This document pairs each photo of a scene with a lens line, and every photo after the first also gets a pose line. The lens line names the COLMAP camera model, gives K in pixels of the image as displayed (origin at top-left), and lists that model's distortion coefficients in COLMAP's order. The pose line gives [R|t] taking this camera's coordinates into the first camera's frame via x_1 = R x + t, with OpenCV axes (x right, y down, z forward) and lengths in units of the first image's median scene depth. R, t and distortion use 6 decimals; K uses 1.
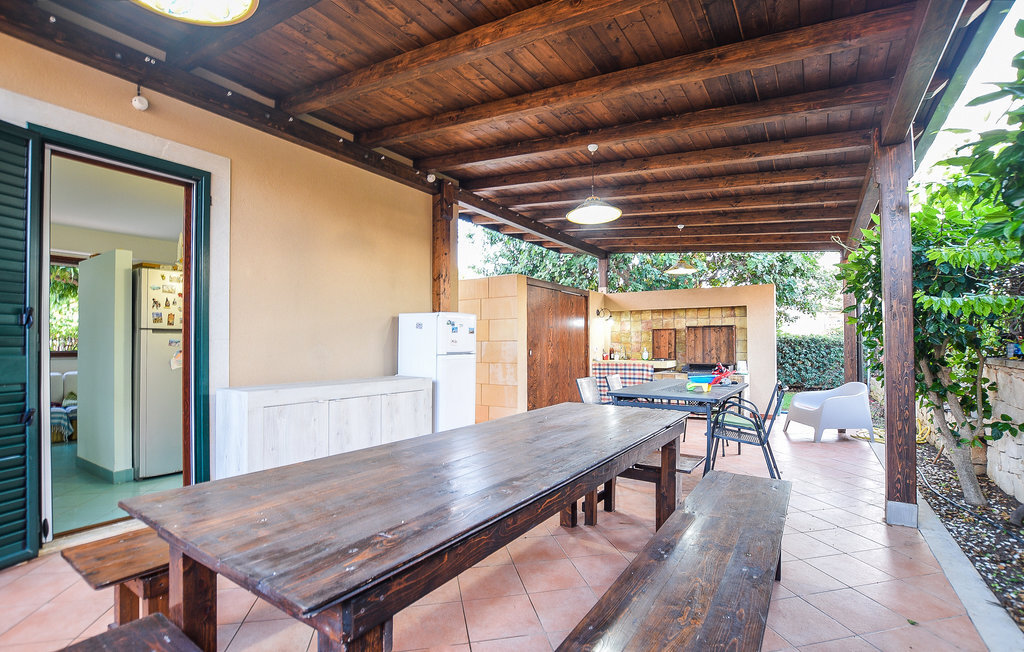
lens RADIAL K [[474.9, 0, 519.6], [0, 474.9, 338.9], [0, 0, 1]] dist [-0.020263, -0.001710]
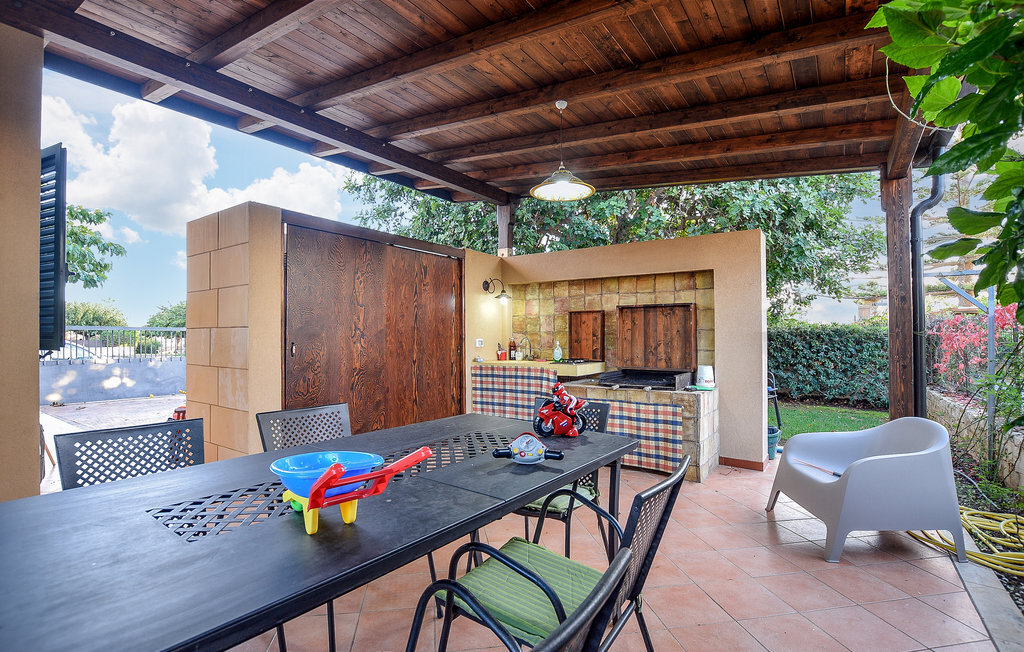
lens RADIAL K [[474.9, 0, 522.3], [0, 474.9, 328.3], [0, 0, 1]] dist [-0.020263, -0.001710]
pose [[0.999158, 0.003674, -0.040858, 0.248414], [-0.004000, 0.999961, -0.007899, 0.006650], [0.040828, 0.008055, 0.999134, 0.380021]]
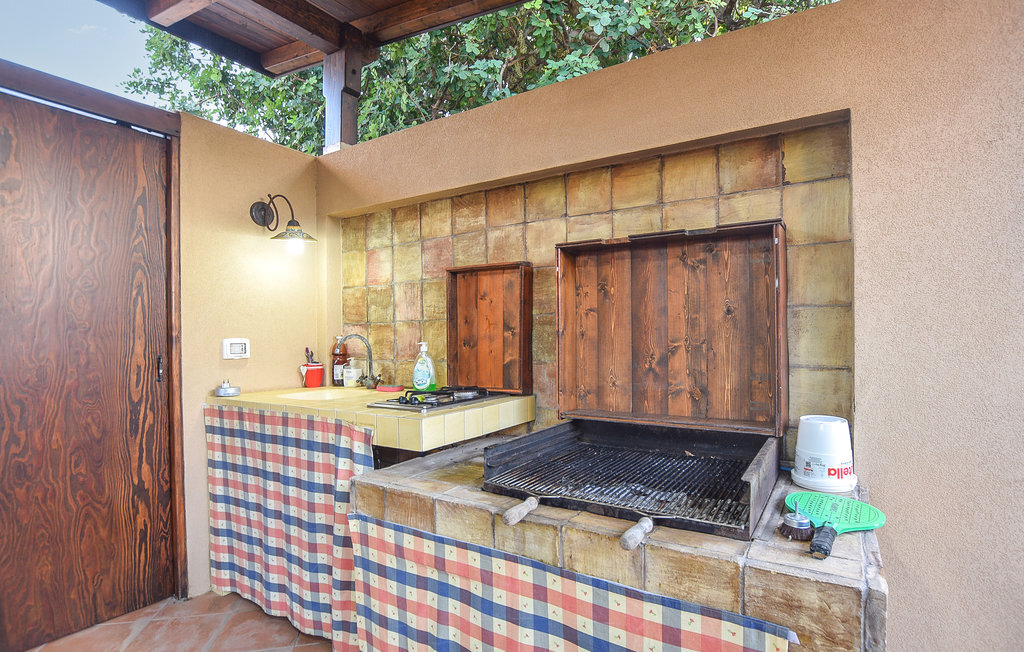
lens RADIAL K [[499.8, 0, 533.8], [0, 499.8, 336.9], [0, 0, 1]] dist [-0.027028, -0.001081]
pose [[0.999991, -0.001532, -0.003946, 0.331500], [0.001548, 0.999991, 0.004032, 0.014239], [0.003940, -0.004039, 0.999984, 0.746118]]
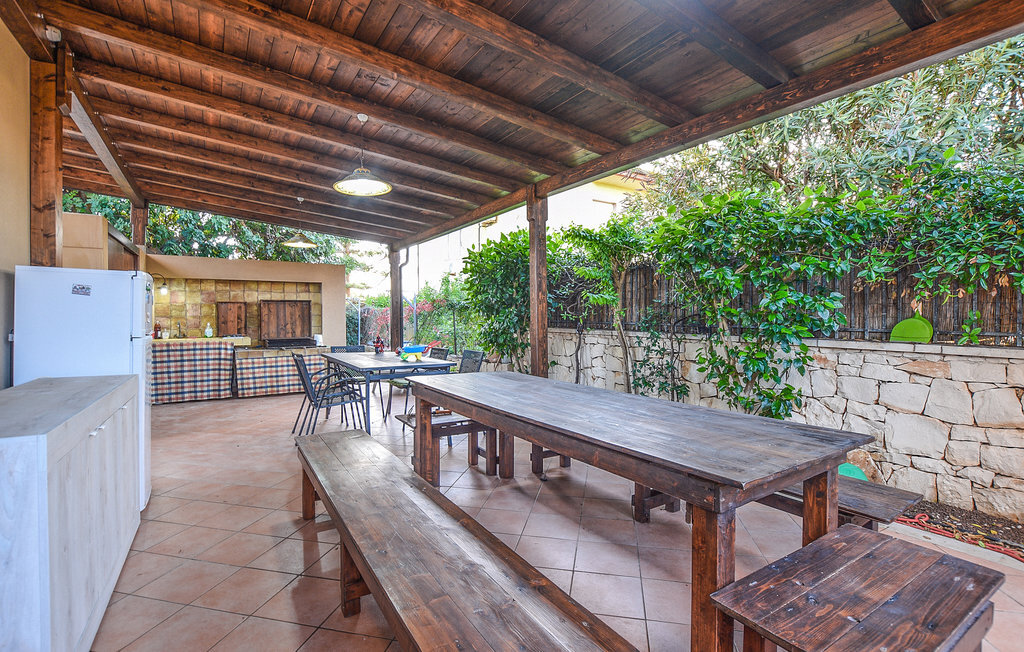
lens RADIAL K [[474.9, 0, 517.7], [0, 474.9, 319.7], [0, 0, 1]] dist [-0.020263, -0.001710]
pose [[0.420281, -0.006086, 0.907374, -0.278549], [-0.006292, 0.999934, 0.009622, 0.000525], [-0.907372, -0.009753, 0.420215, 0.137139]]
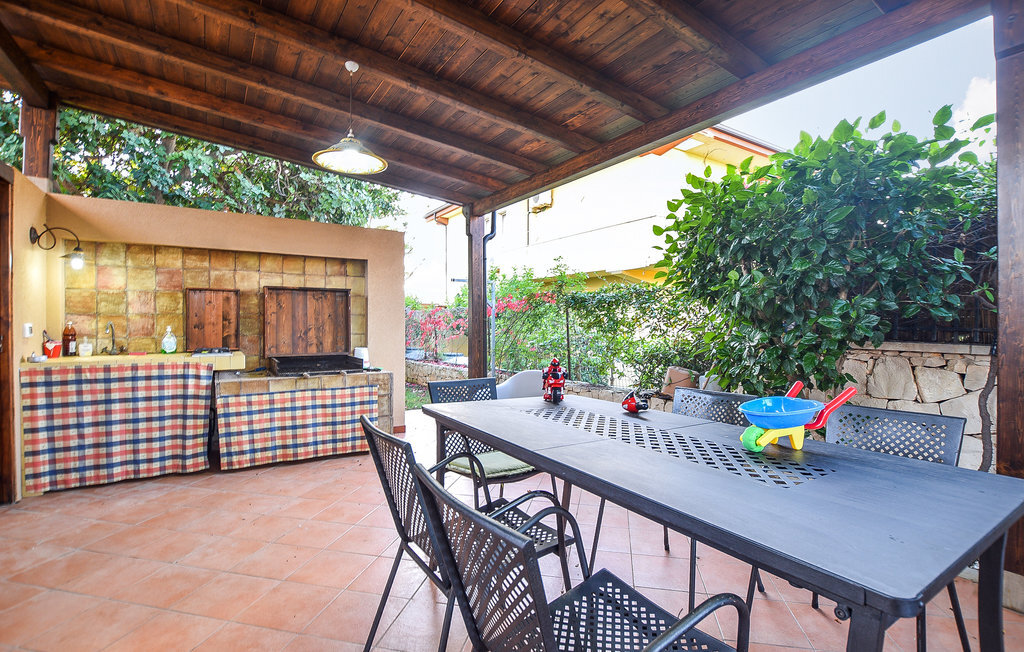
lens RADIAL K [[474.9, 0, 511.6], [0, 474.9, 324.2], [0, 0, 1]] dist [-0.020263, -0.001710]
pose [[0.428924, 0.001823, 0.903339, -0.007748], [-0.013026, 0.999906, 0.004167, 0.009806], [-0.903247, -0.013554, 0.428908, 0.508152]]
